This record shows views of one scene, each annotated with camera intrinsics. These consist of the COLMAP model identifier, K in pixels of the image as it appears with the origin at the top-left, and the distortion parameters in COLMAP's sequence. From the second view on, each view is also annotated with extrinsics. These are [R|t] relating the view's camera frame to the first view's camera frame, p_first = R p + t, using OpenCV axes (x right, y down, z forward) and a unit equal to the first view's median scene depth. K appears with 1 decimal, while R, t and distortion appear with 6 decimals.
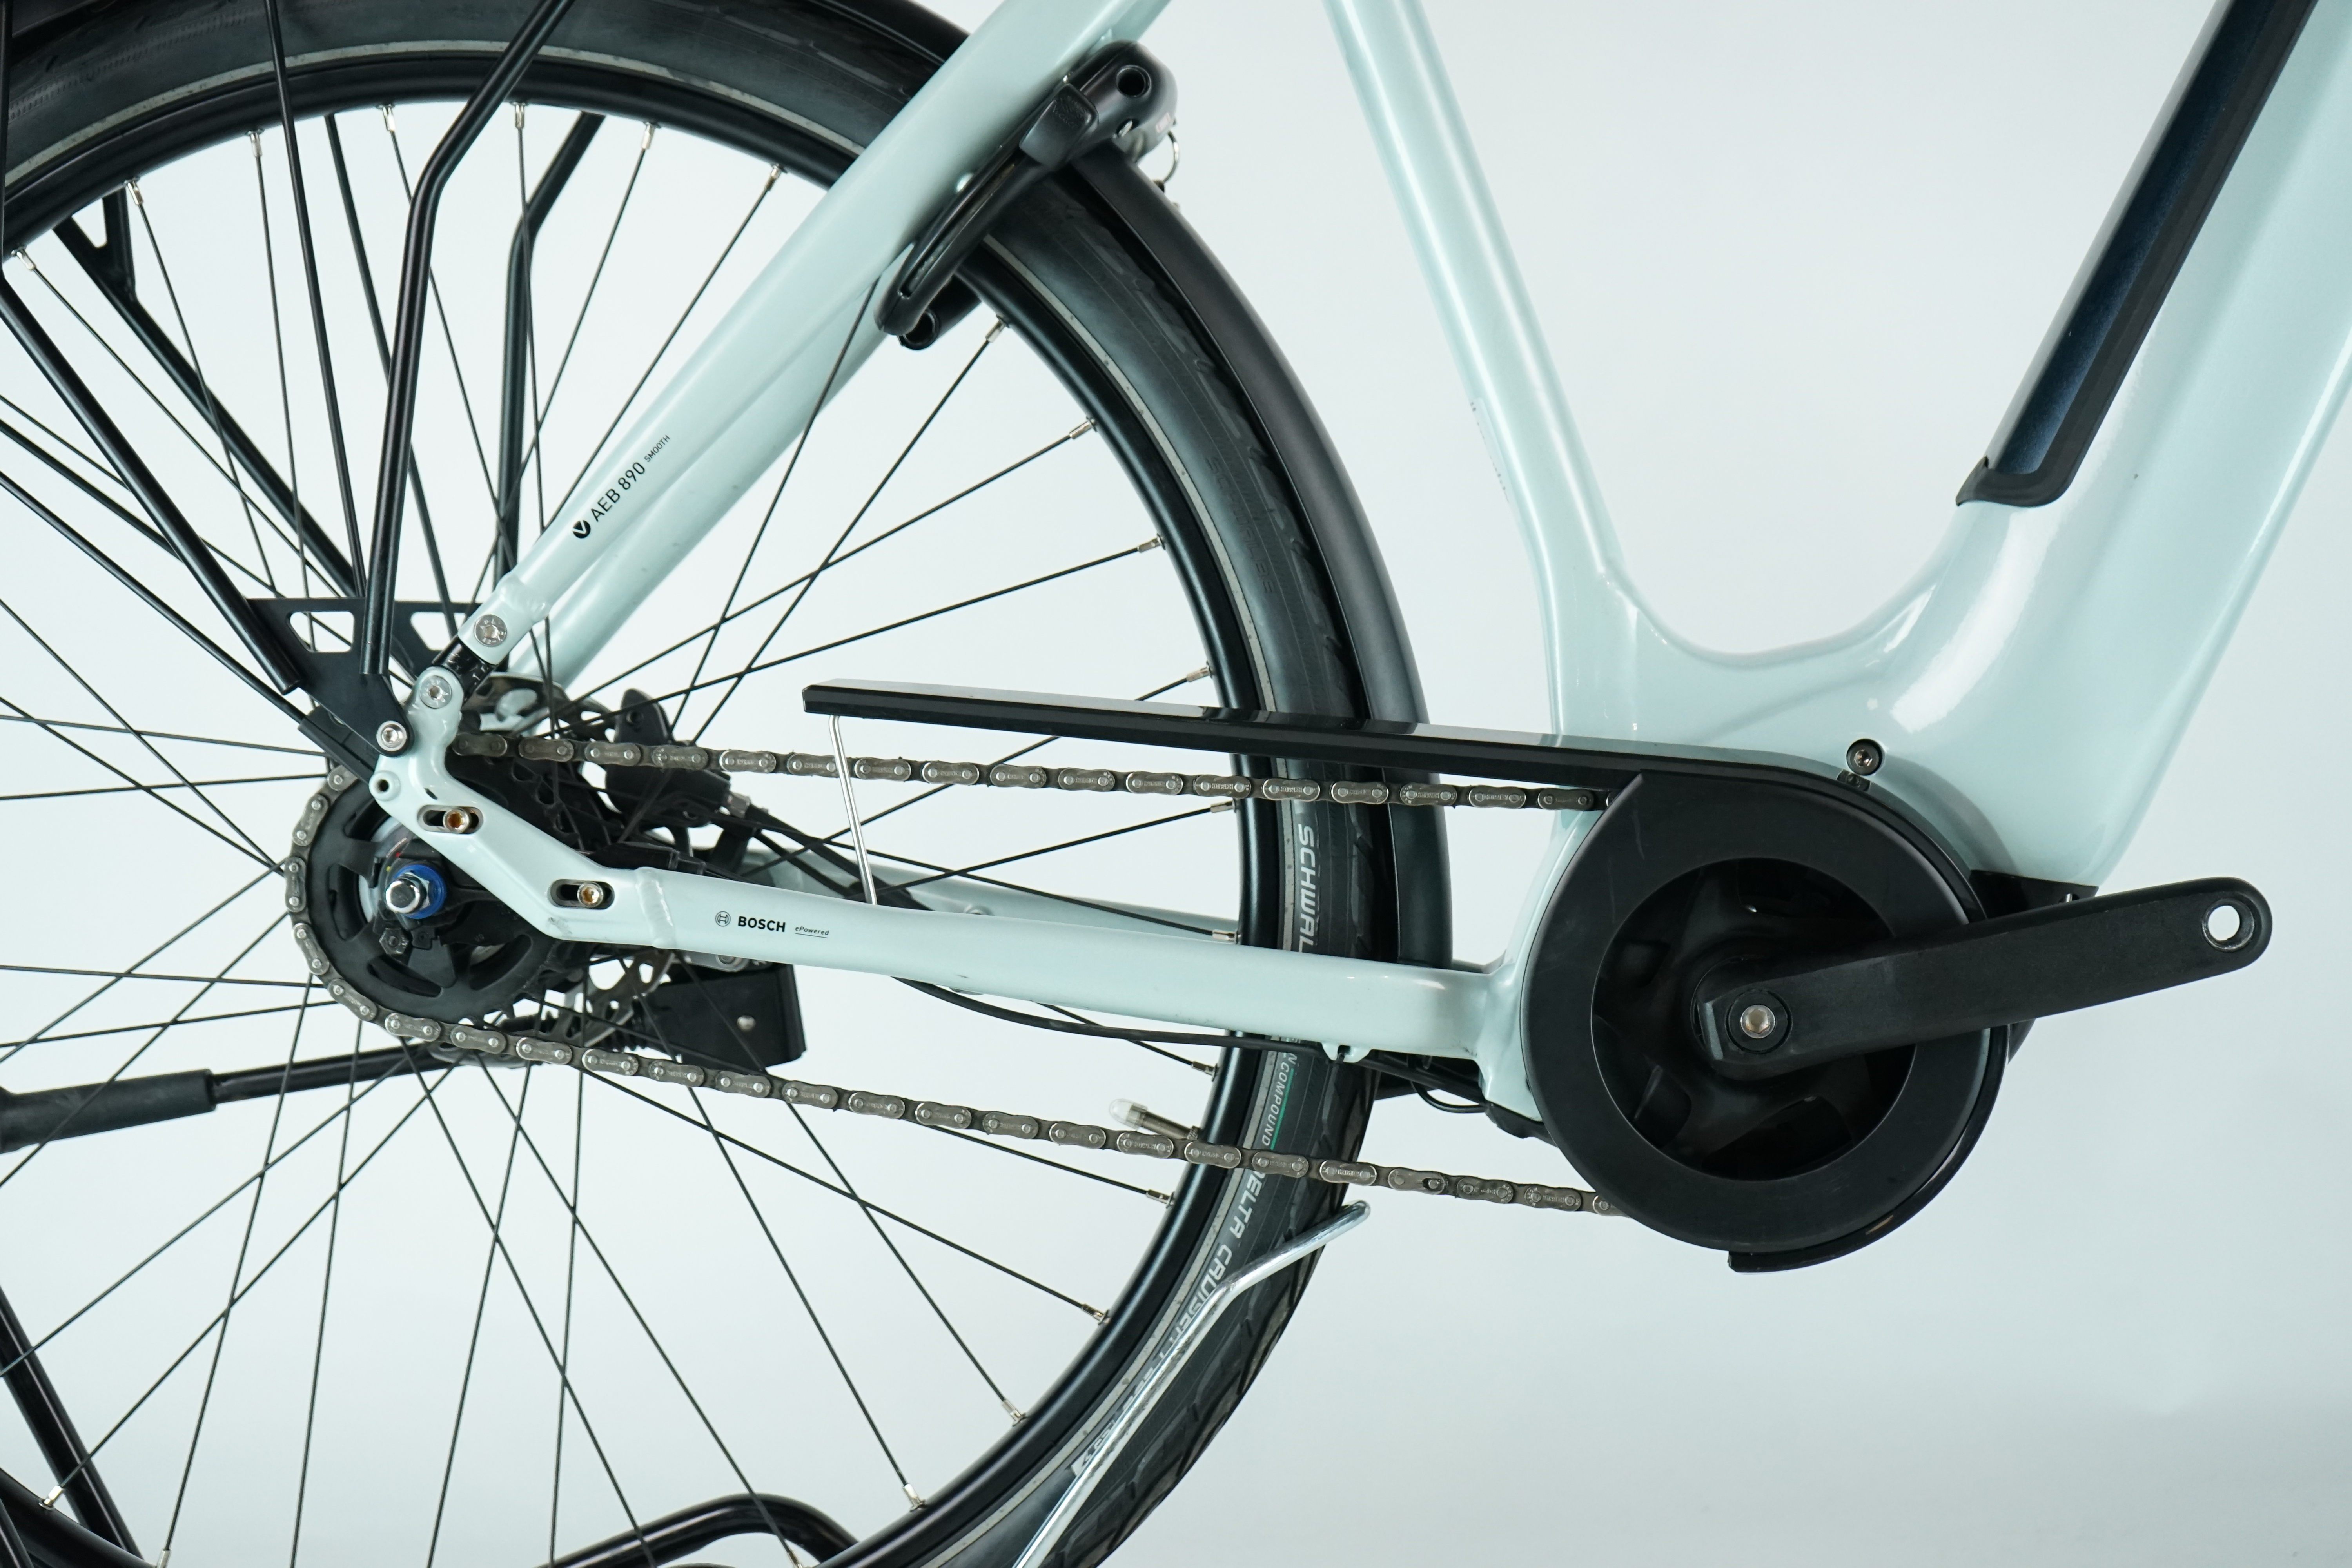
lens RADIAL K [[3967.7, 0, 1176.0], [0, 3967.7, 784.0], [0, 0, 1]] dist [-0.026893, -0.083893]
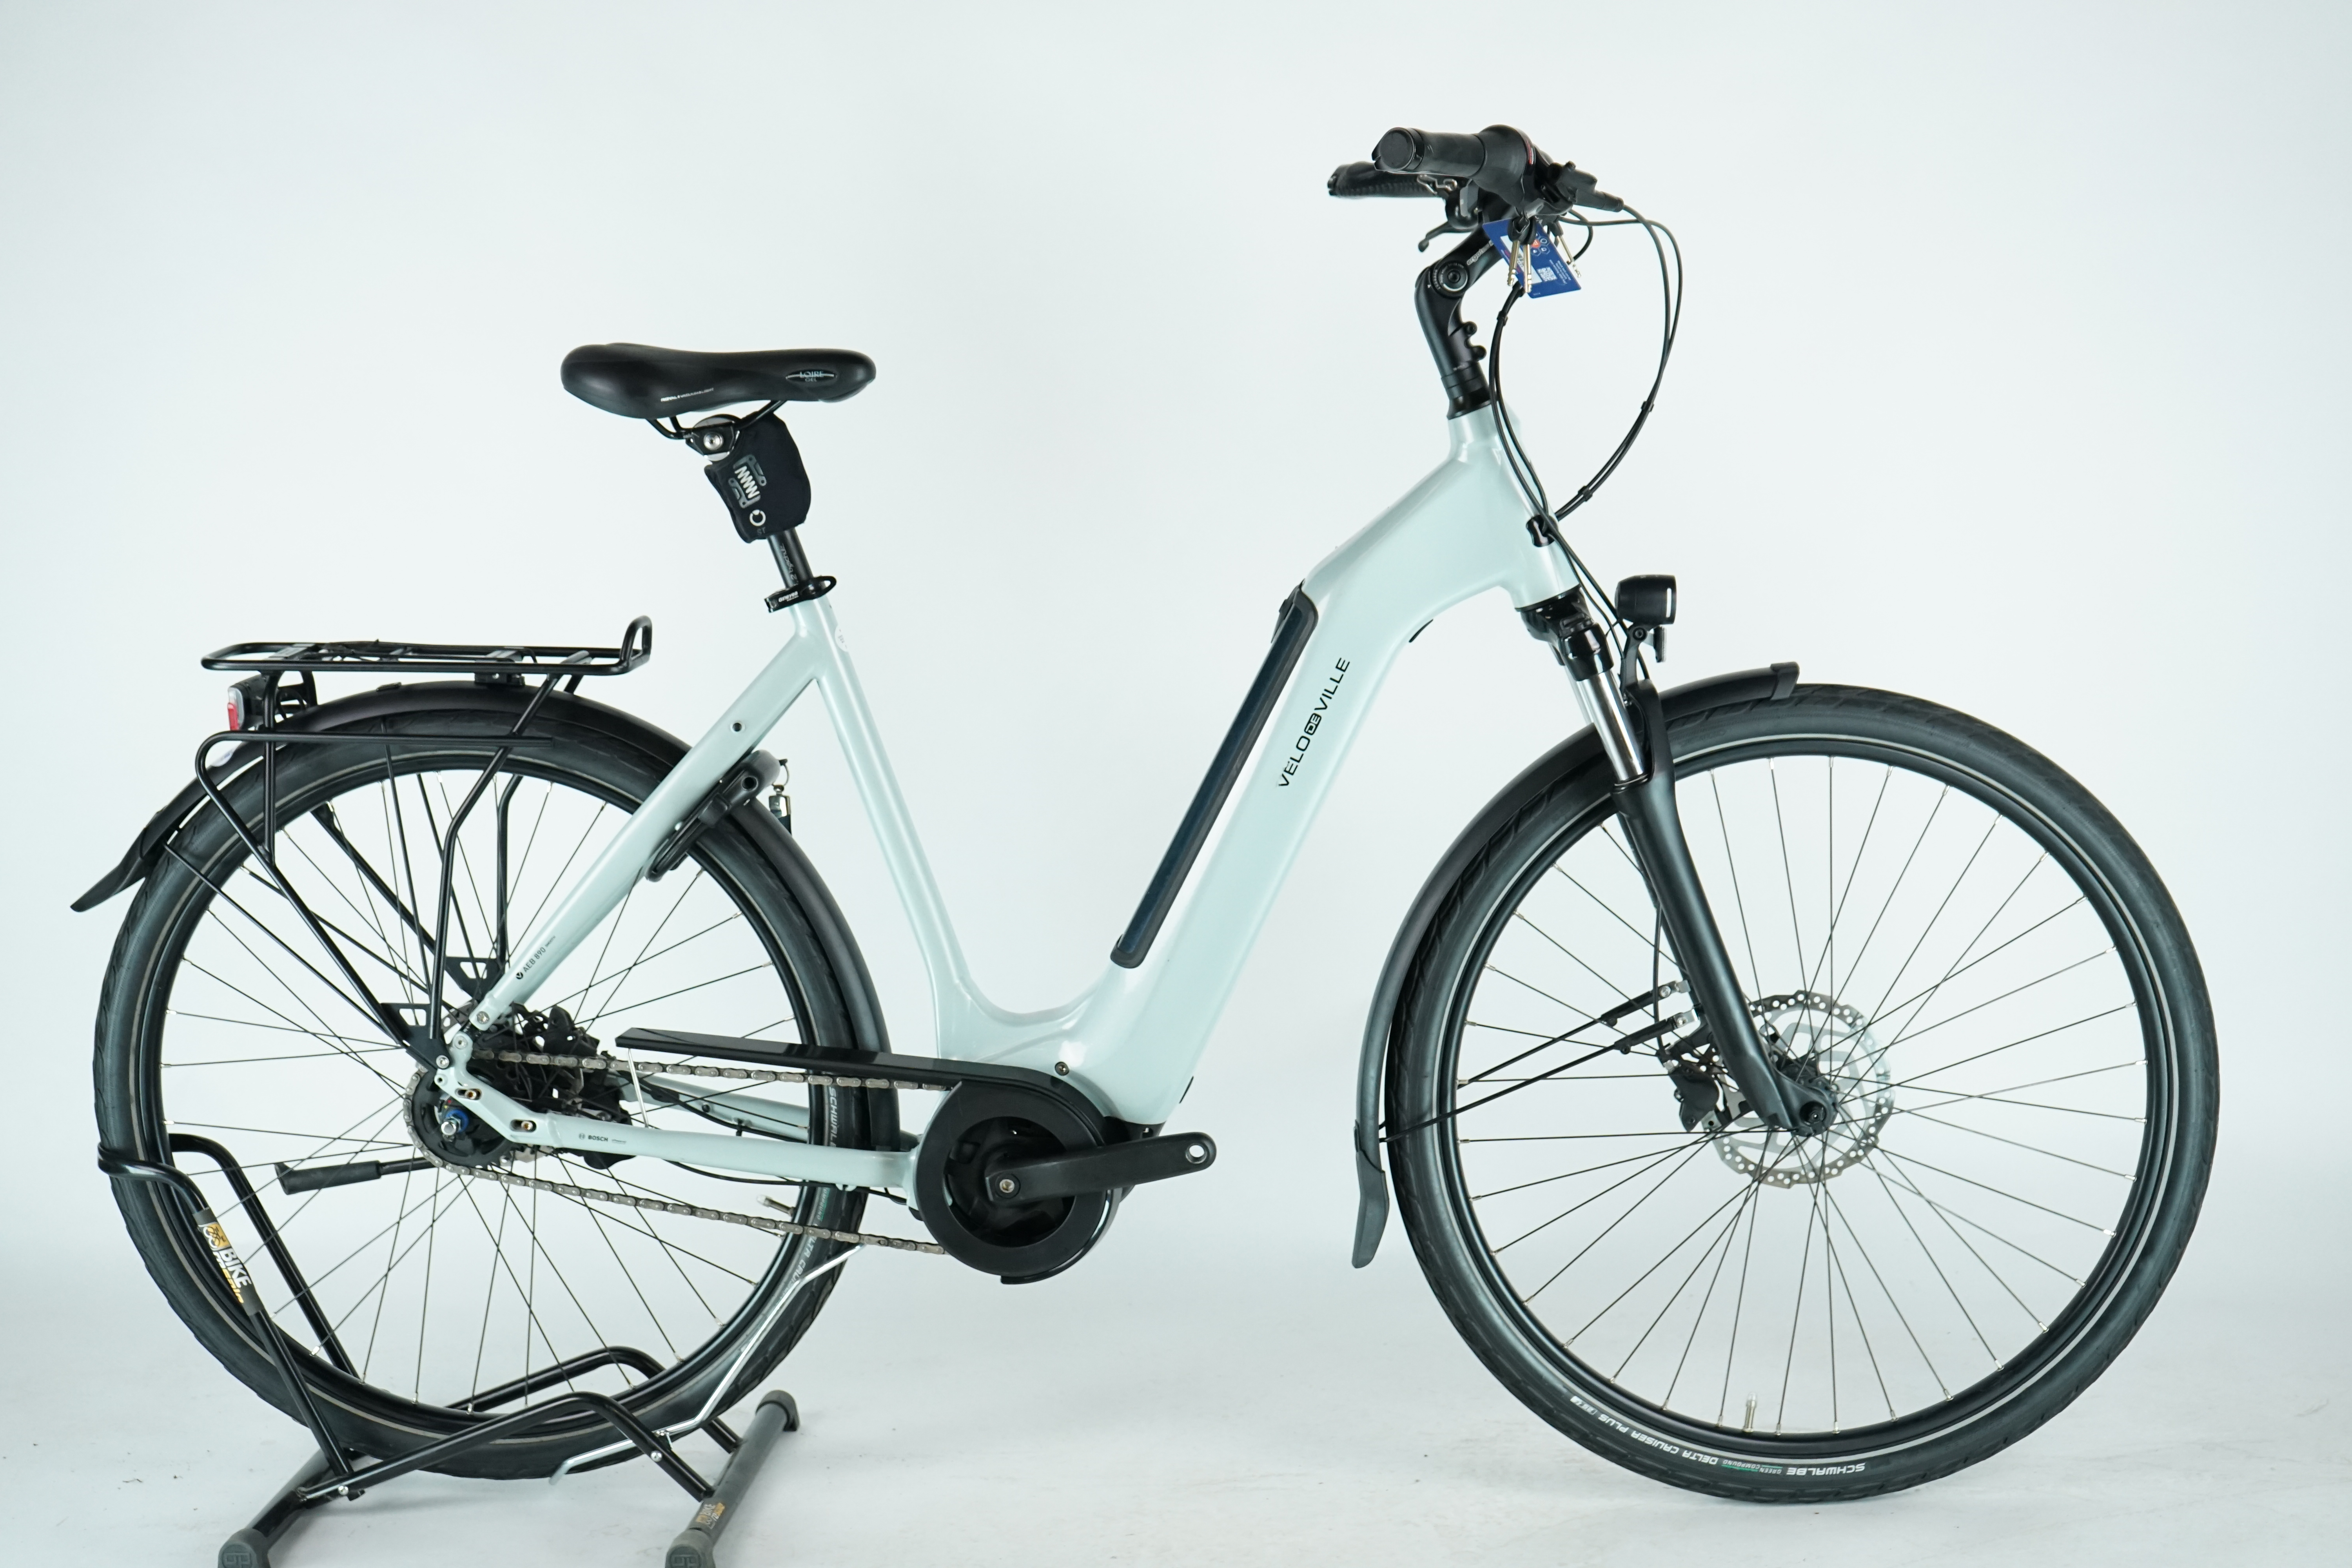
lens RADIAL K [[3552.5, 0, 1176.0], [0, 3552.5, 784.0], [0, 0, 1]] dist [-0.016017, -0.006275]
pose [[0.998997, 0.005122, -0.044477, 0.330220], [0.001013, 0.990594, 0.136827, -0.457872], [0.044759, -0.136735, 0.989596, -1.052264]]
